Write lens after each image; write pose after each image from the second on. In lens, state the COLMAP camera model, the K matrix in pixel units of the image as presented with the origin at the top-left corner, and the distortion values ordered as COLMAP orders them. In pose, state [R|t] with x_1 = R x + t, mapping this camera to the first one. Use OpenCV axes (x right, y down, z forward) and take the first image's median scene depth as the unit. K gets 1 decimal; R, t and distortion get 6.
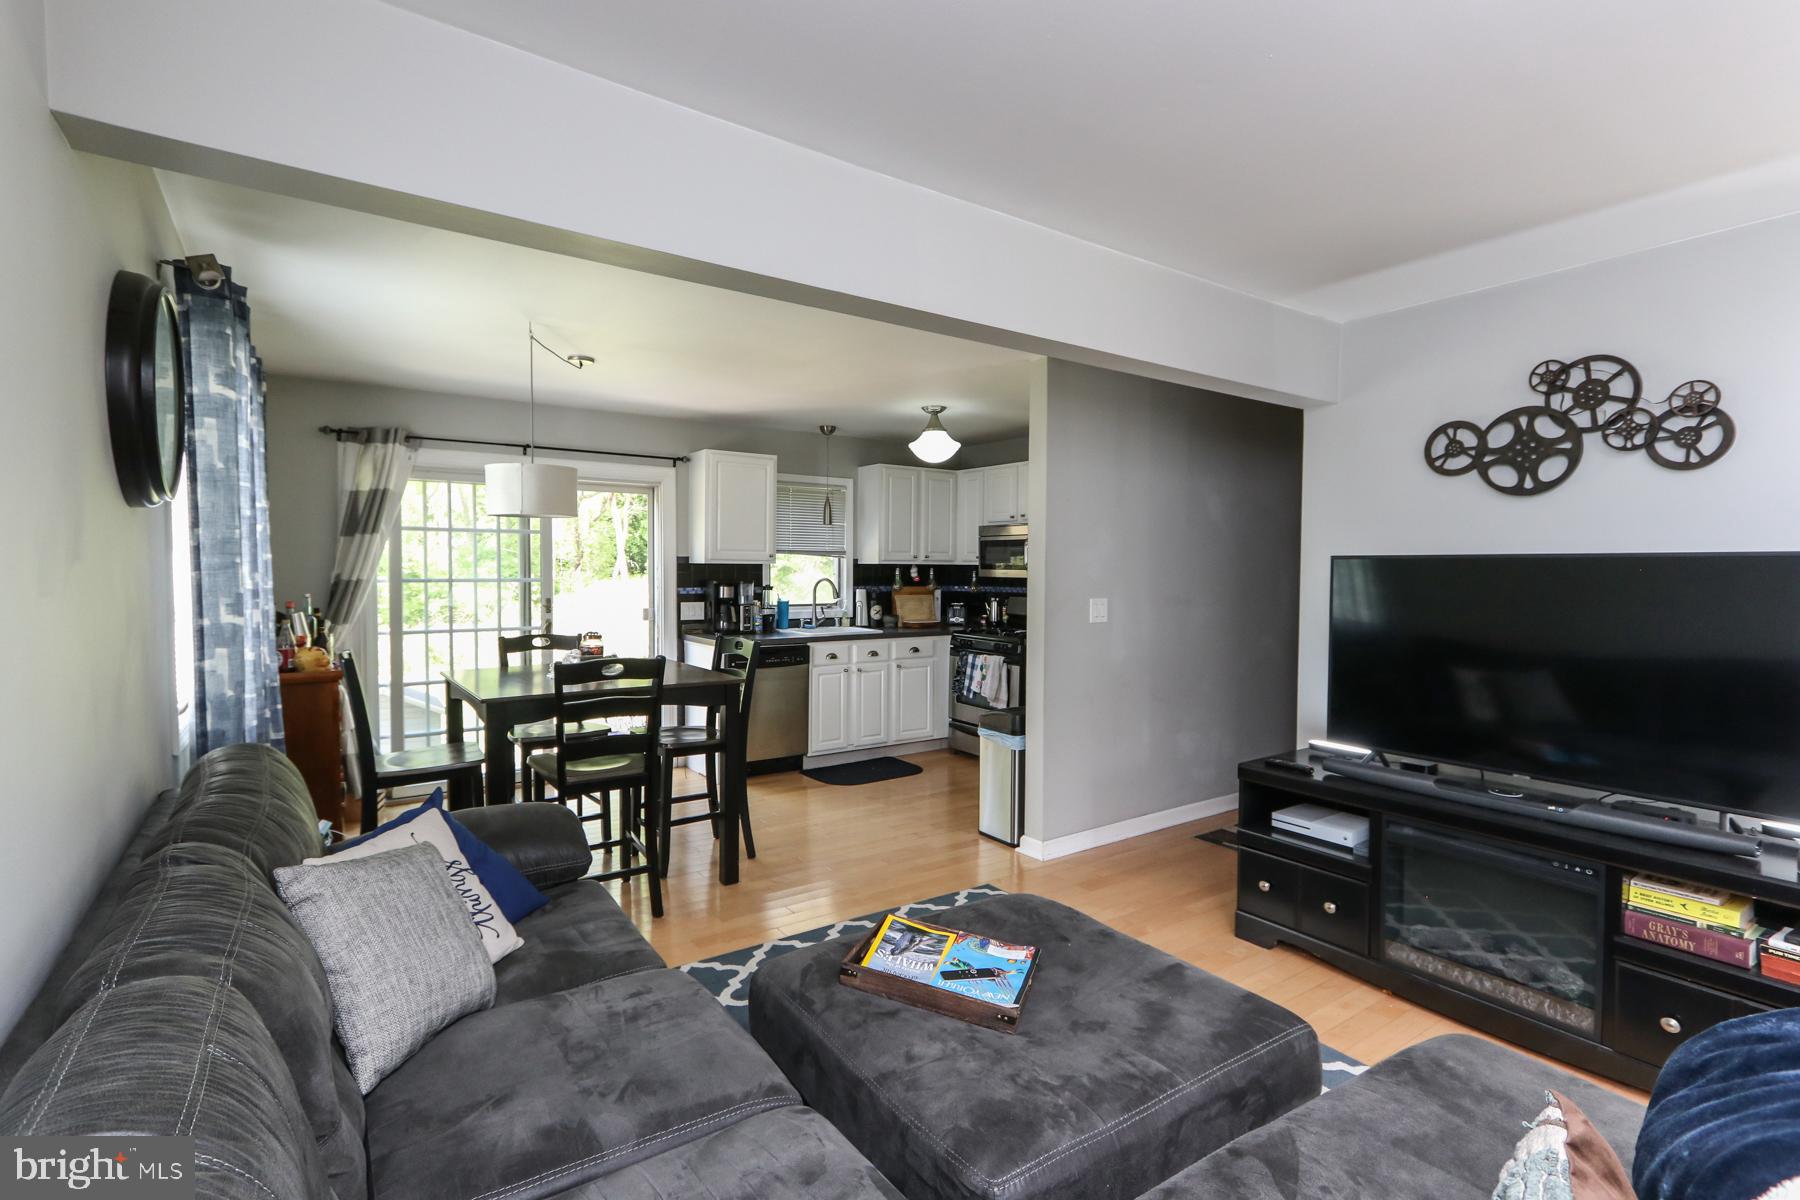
lens RADIAL K [[830.9, 0, 885.2], [0, 830.9, 594.5], [0, 0, 1]] dist [0.000858, 0.000142]
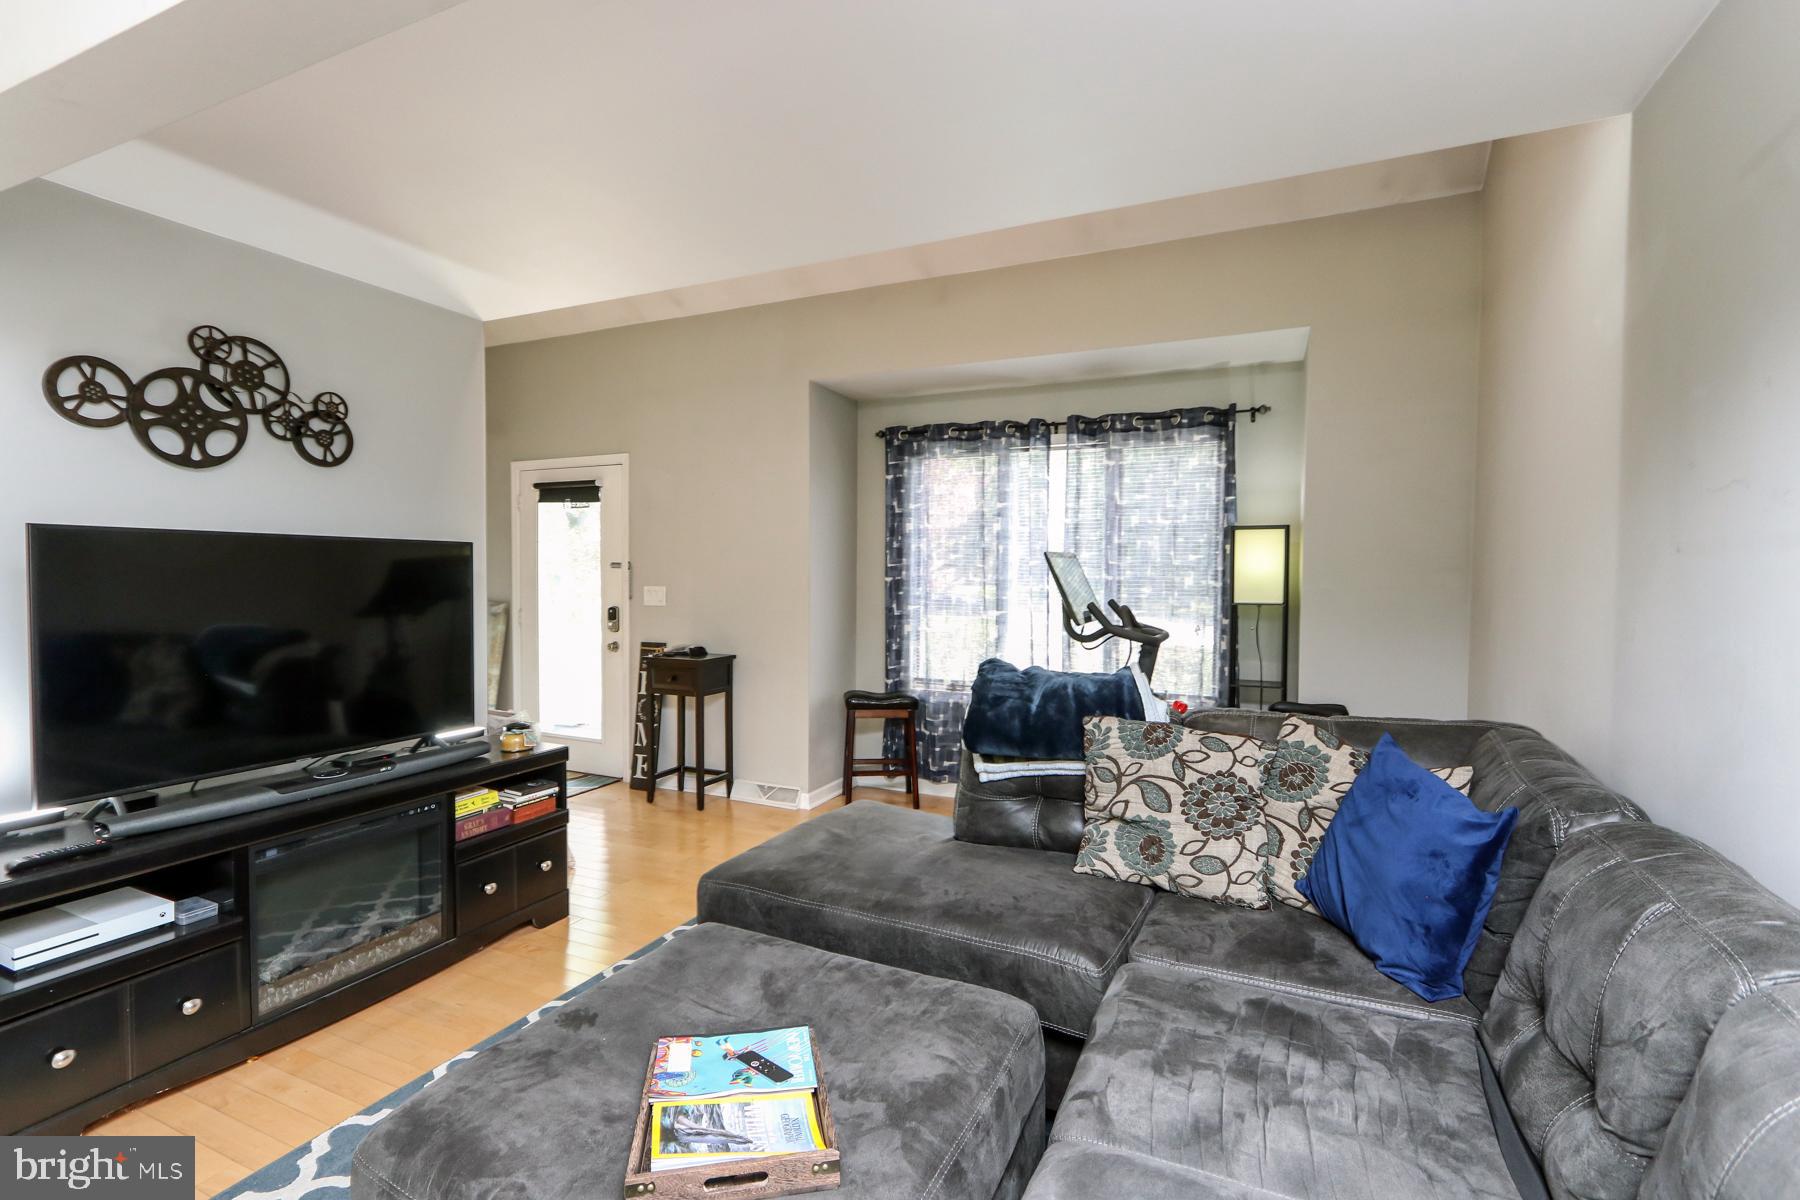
lens RADIAL K [[830.9, 0, 885.2], [0, 830.9, 594.5], [0, 0, 1]] dist [0.000858, 0.000142]
pose [[-0.511321, -0.032129, 0.858789, -0.592671], [0.016446, 0.998752, 0.047157, -0.017667], [-0.859232, 0.038237, -0.510154, 1.241367]]
